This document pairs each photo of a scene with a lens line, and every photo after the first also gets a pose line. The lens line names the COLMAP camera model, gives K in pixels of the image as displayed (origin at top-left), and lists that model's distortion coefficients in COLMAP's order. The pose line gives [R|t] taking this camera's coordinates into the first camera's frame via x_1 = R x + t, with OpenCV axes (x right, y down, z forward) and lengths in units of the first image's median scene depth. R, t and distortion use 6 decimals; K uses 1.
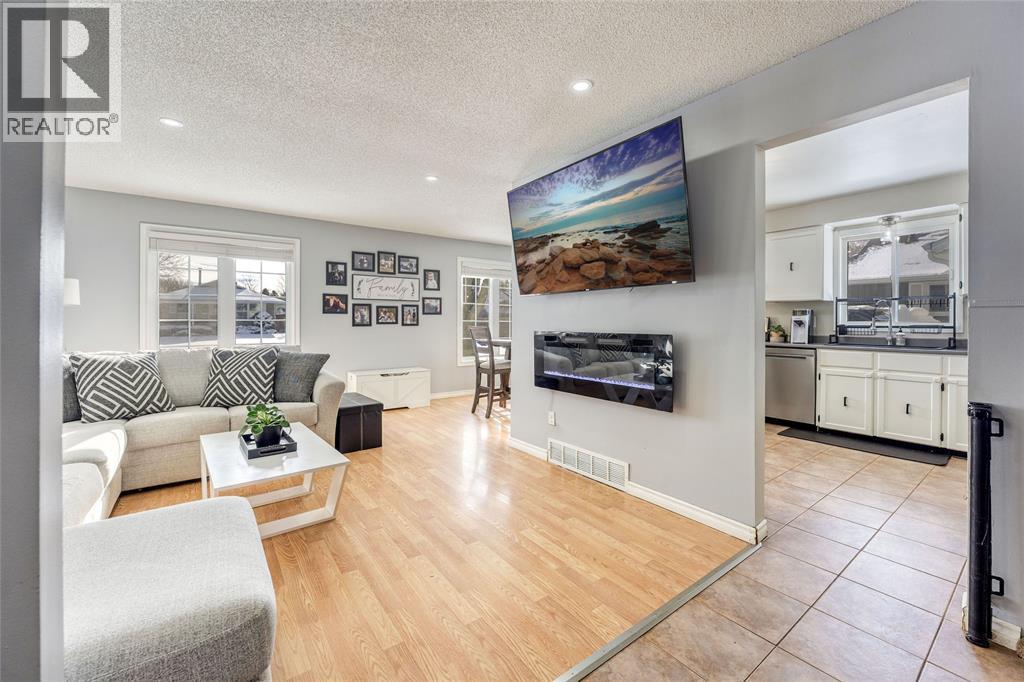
lens RADIAL K [[414.3, 0, 514.7], [0, 414.3, 324.8], [0, 0, 1]] dist [-0.004251, -0.000025]
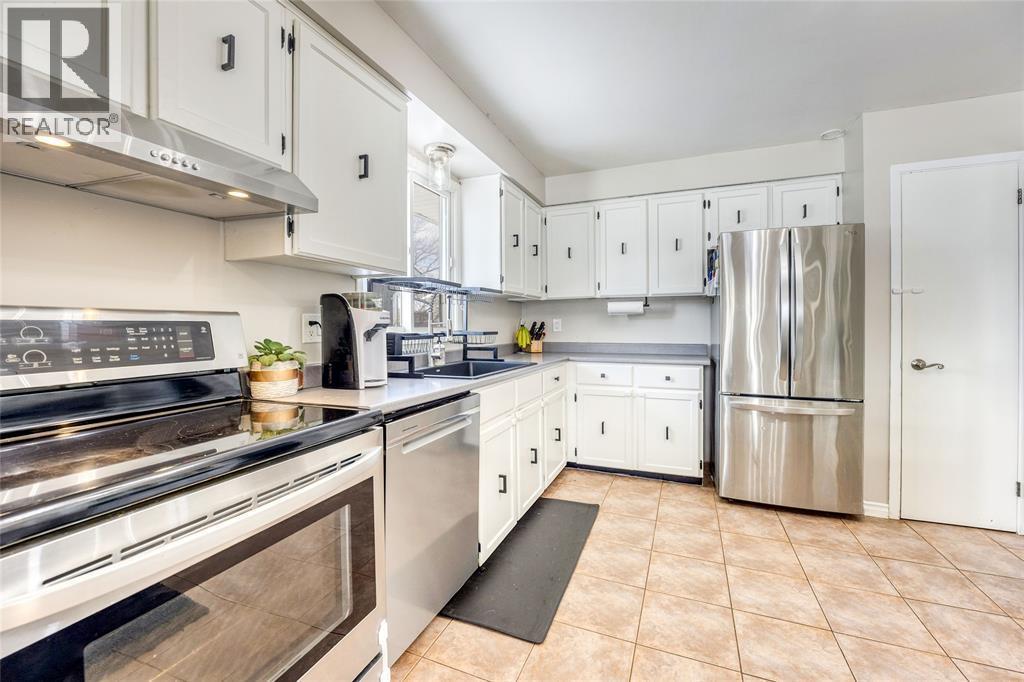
lens RADIAL K [[414.3, 0, 525.1], [0, 414.3, 327.7], [0, 0, 1]] dist [-0.004251, -0.000025]
pose [[-0.532682, -0.005102, 0.846300, 0.416629], [0.008457, 0.999900, 0.011351, -0.013032], [-0.846273, 0.013203, -0.532585, 1.442202]]
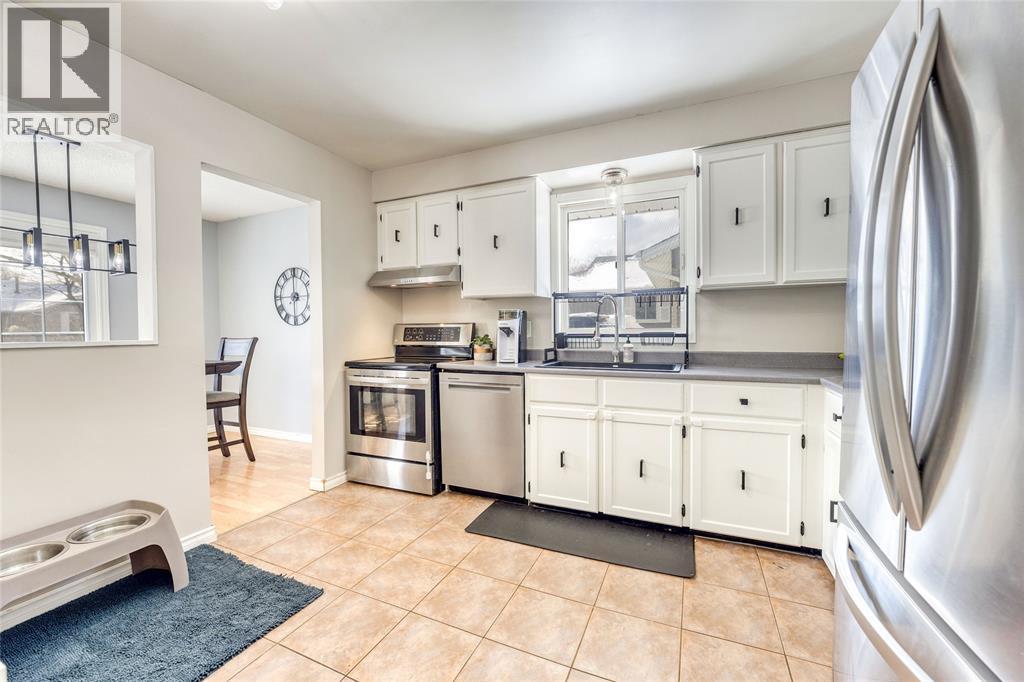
lens RADIAL K [[414.3, 0, 510.3], [0, 414.3, 341.2], [0, 0, 1]] dist [-0.004251, -0.000025]
pose [[0.874440, -0.021741, 0.484646, 0.512298], [0.013119, 0.999690, 0.021174, -0.003050], [-0.484956, -0.012158, 0.874454, 0.587698]]
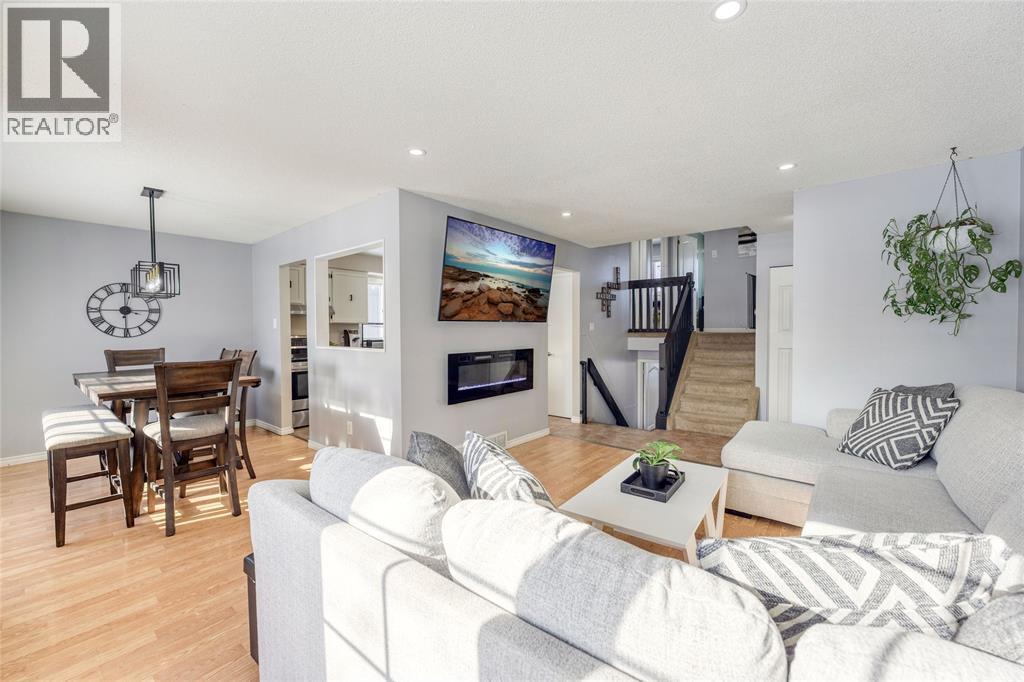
lens RADIAL K [[414.3, 0, 512.0], [0, 414.3, 343.4], [0, 0, 1]] dist [-0.004251, -0.000025]
pose [[-0.233459, -0.032169, 0.971834, -1.028917], [0.009505, 0.999329, 0.035363, -0.047838], [-0.972320, 0.017493, -0.232997, 1.087347]]
